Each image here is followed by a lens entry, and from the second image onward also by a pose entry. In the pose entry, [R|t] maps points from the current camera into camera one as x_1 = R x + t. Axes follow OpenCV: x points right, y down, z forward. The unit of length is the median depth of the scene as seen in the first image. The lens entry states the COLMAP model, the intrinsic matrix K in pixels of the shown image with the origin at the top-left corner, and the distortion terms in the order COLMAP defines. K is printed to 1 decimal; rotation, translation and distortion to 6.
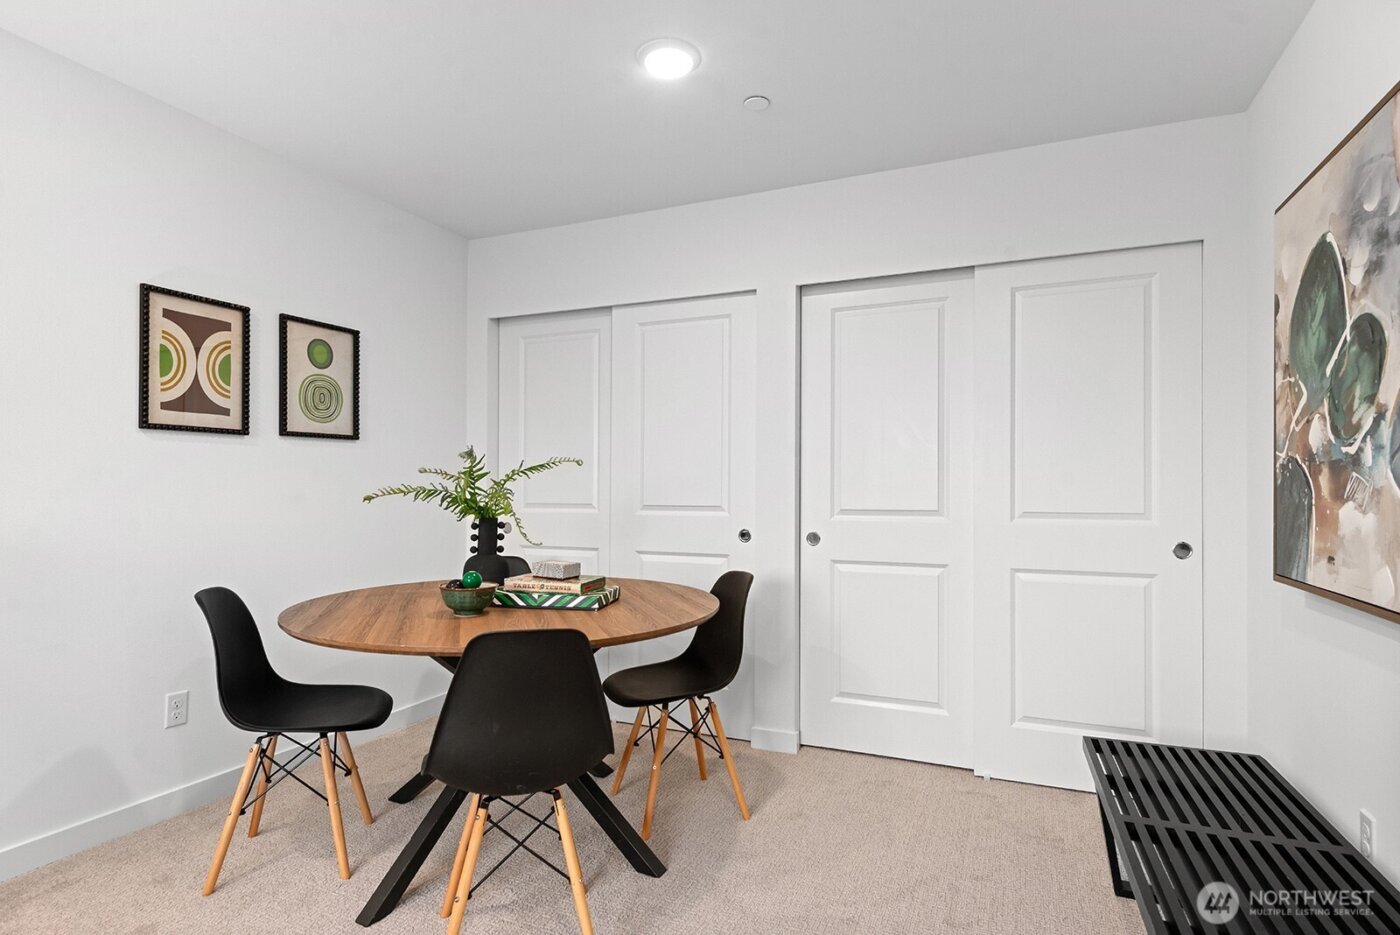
lens RADIAL K [[735.6, 0, 694.8], [0, 735.6, 478.4], [0, 0, 1]] dist [0.001087, -0.000042]
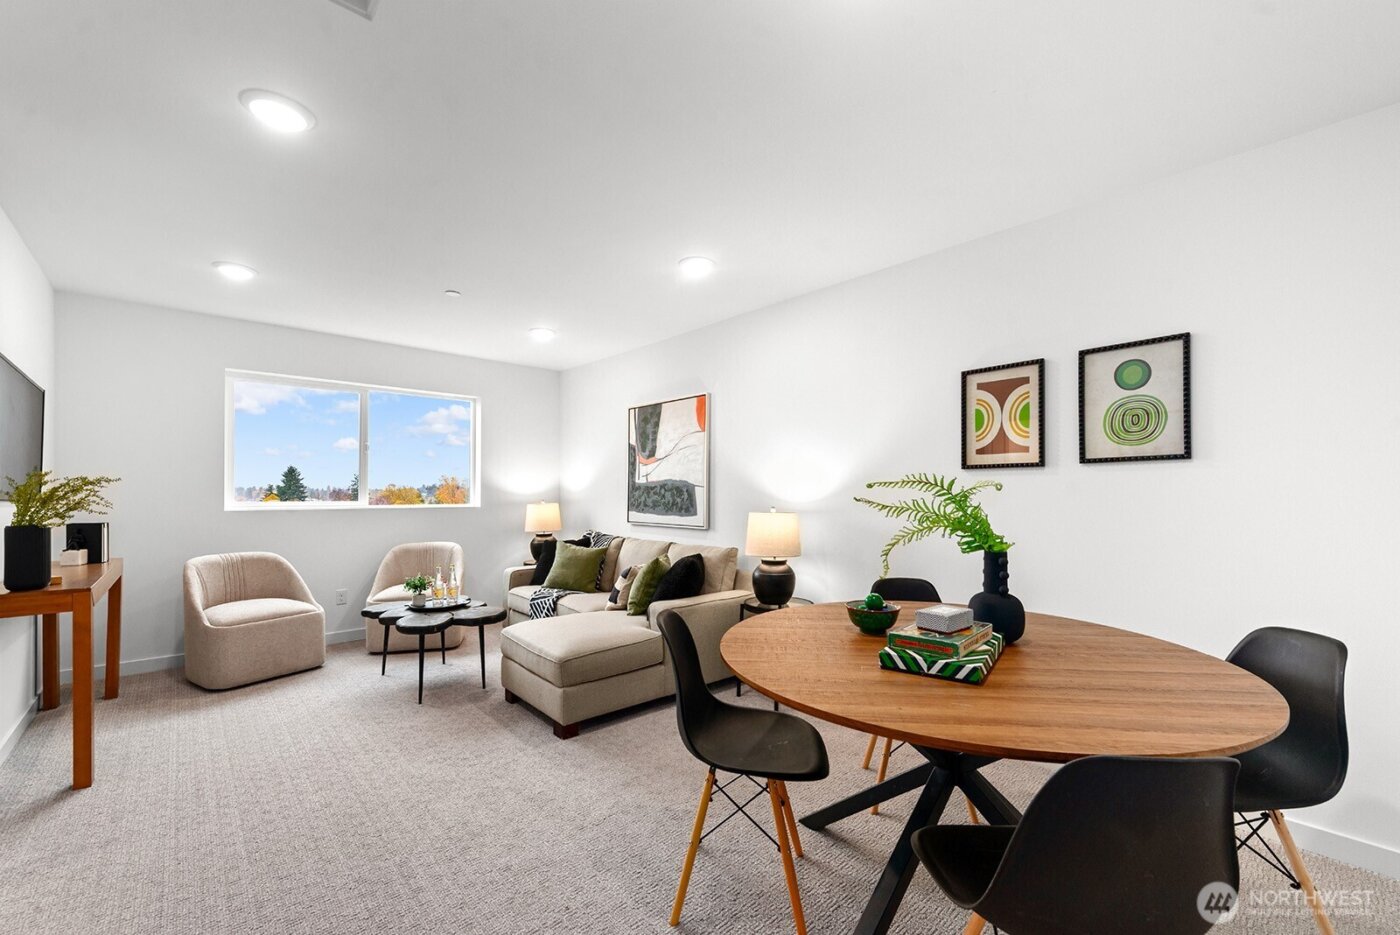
lens RADIAL K [[557.2, 0, 718.0], [0, 557.2, 491.8], [0, 0, 1]] dist [0.001237, 0.000190]
pose [[-0.397817, -0.008945, -0.917421, 0.463136], [0.005135, 0.999915, -0.011976, -0.011370], [0.917450, -0.009475, -0.397737, 0.966334]]
